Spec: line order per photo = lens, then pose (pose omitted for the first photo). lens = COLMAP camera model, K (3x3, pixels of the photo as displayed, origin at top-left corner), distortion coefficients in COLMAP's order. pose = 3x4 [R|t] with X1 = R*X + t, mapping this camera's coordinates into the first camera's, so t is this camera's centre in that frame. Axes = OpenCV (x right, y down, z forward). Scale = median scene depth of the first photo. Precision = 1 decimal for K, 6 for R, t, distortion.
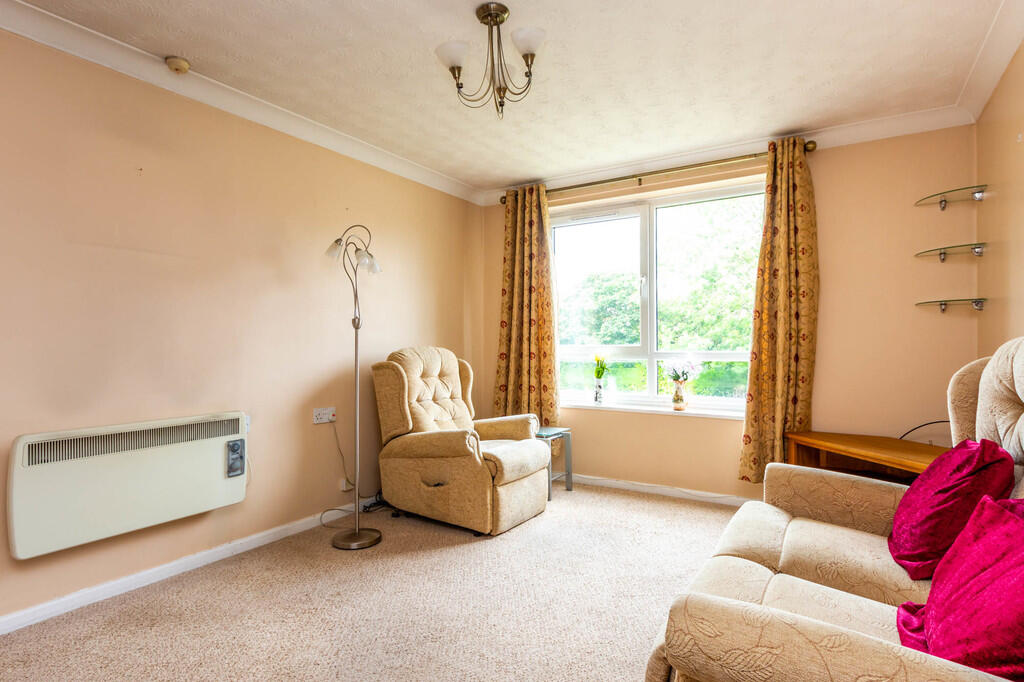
lens RADIAL K [[537.3, 0, 492.6], [0, 537.3, 341.0], [0, 0, 1]] dist [0.000249, 0.000043]
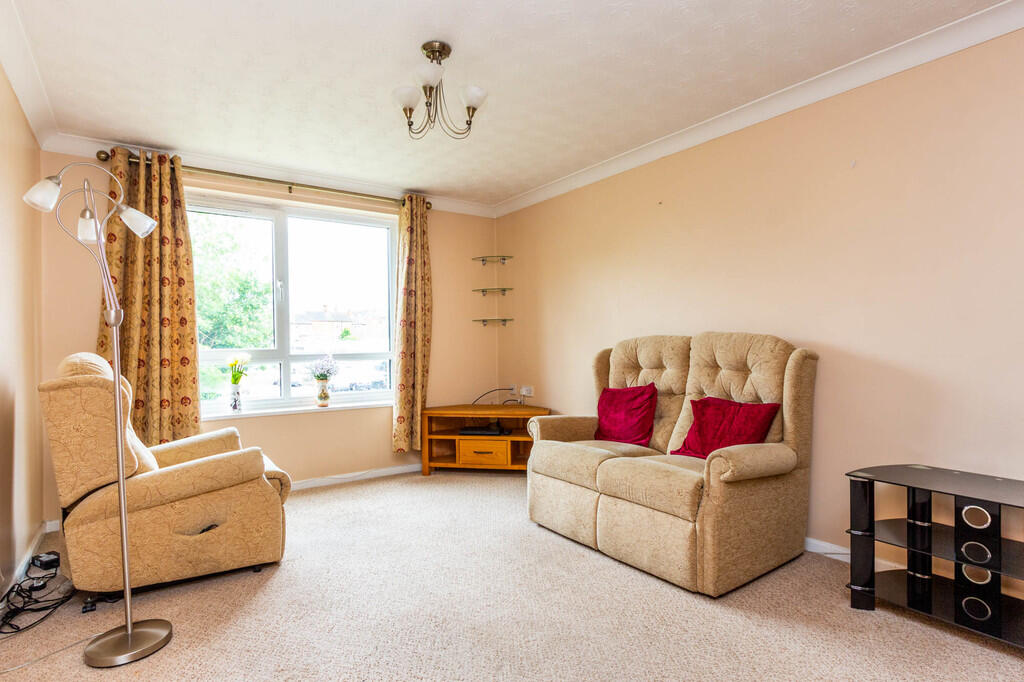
lens RADIAL K [[537.3, 0, 492.6], [0, 537.3, 341.0], [0, 0, 1]] dist [0.000249, 0.000043]
pose [[0.379388, 0.001574, 0.925236, -0.546667], [0.006811, 0.999967, -0.004494, 0.001243], [-0.925213, 0.008006, 0.379365, 0.260337]]
